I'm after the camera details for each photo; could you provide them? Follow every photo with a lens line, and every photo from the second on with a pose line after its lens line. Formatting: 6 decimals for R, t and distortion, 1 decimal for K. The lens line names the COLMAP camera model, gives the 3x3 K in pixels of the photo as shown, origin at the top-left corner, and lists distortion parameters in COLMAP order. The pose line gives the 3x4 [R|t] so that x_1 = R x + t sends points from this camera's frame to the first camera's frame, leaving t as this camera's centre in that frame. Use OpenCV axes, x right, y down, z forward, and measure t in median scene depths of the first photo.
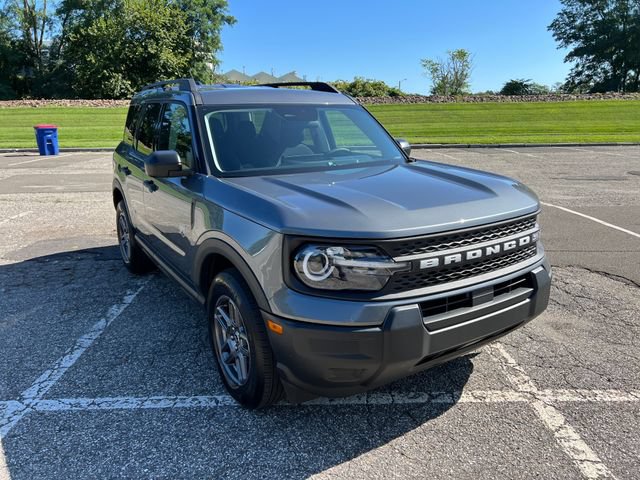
lens RADIAL K [[485.0, 0, 321.7], [0, 485.0, 239.3], [0, 0, 1]] dist [0.058231, -0.058858]
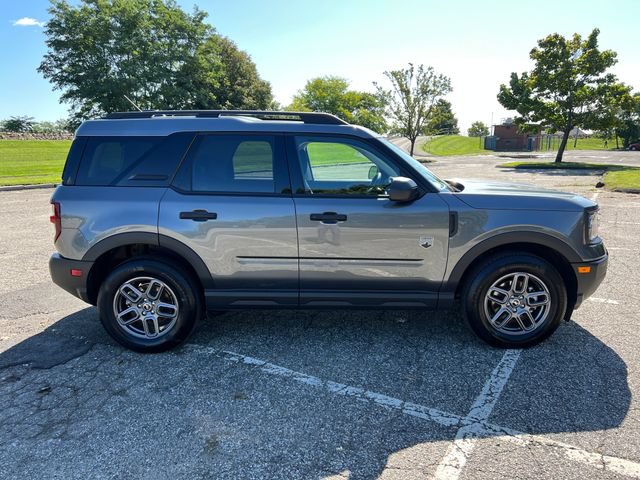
lens RADIAL K [[479.4, 0, 320.0], [0, 479.4, 240.0], [0, 0, 1]] dist [0.013275, 0.001214]
pose [[0.549925, -0.160897, 0.819570, -0.238417], [0.218902, 0.974733, 0.044476, -0.022889], [-0.806018, 0.154947, 0.571250, 0.097689]]
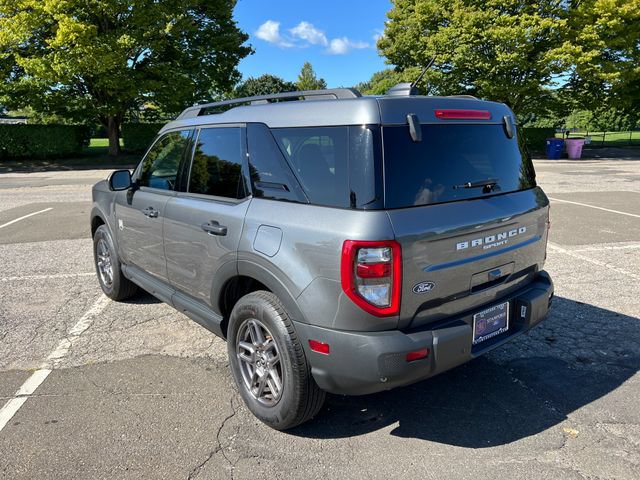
lens RADIAL K [[485.1, 0, 320.0], [0, 485.1, 240.0], [0, 0, 1]] dist [0.050392, -0.051973]
pose [[-0.992983, 0.048420, -0.107891, -0.028421], [-0.006537, 0.888465, 0.458897, -0.123934], [0.118077, 0.456382, -0.881914, 0.459771]]
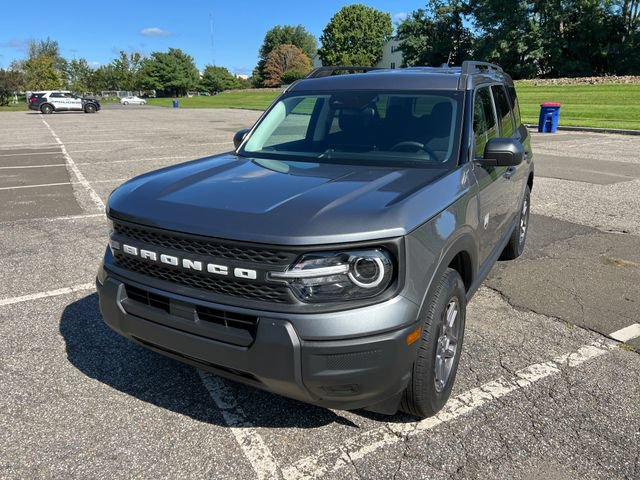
lens RADIAL K [[485.1, 0, 320.0], [0, 485.1, 240.0], [0, 0, 1]] dist [0.050392, -0.051973]
pose [[0.471393, 0.265030, -0.841158, 0.158068], [-0.225425, 0.958303, 0.175609, -0.030287], [0.852626, 0.106837, 0.511482, 0.099079]]
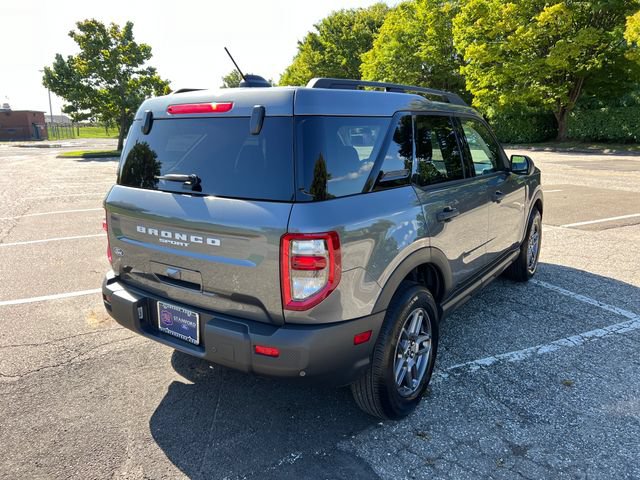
lens RADIAL K [[485.0, 0, 318.0], [0, 485.0, 230.4], [0, 0, 1]] dist [0.057002, -0.058116]
pose [[-0.374167, -0.180474, 0.909631, -0.236931], [0.256483, 0.922480, 0.288525, -0.089923], [-0.891188, 0.341262, -0.298873, 0.343393]]
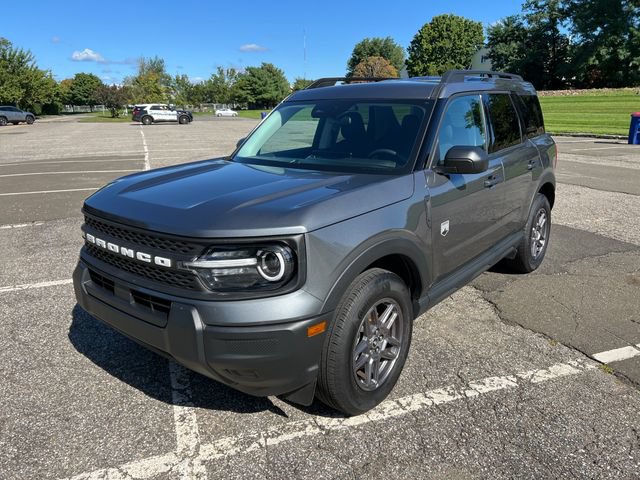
lens RADIAL K [[484.2, 0, 317.2], [0, 484.2, 236.6], [0, 0, 1]] dist [0.048934, -0.049771]
pose [[0.305231, 0.258211, -0.916603, 0.182902], [-0.235168, 0.953163, 0.190199, -0.038589], [0.922784, 0.157501, 0.351657, 0.133748]]
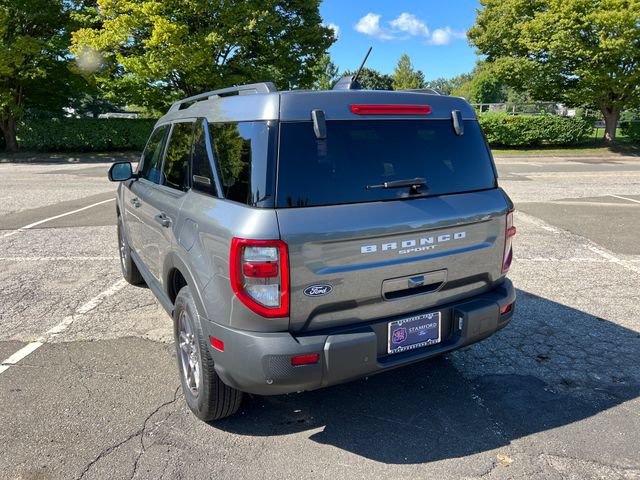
lens RADIAL K [[485.0, 0, 321.7], [0, 485.0, 239.3], [0, 0, 1]] dist [0.058231, -0.058858]
pose [[-0.996959, 0.003370, 0.077857, -0.079358], [0.039345, 0.884154, 0.465536, -0.122969], [-0.067269, 0.467183, -0.881598, 0.458257]]
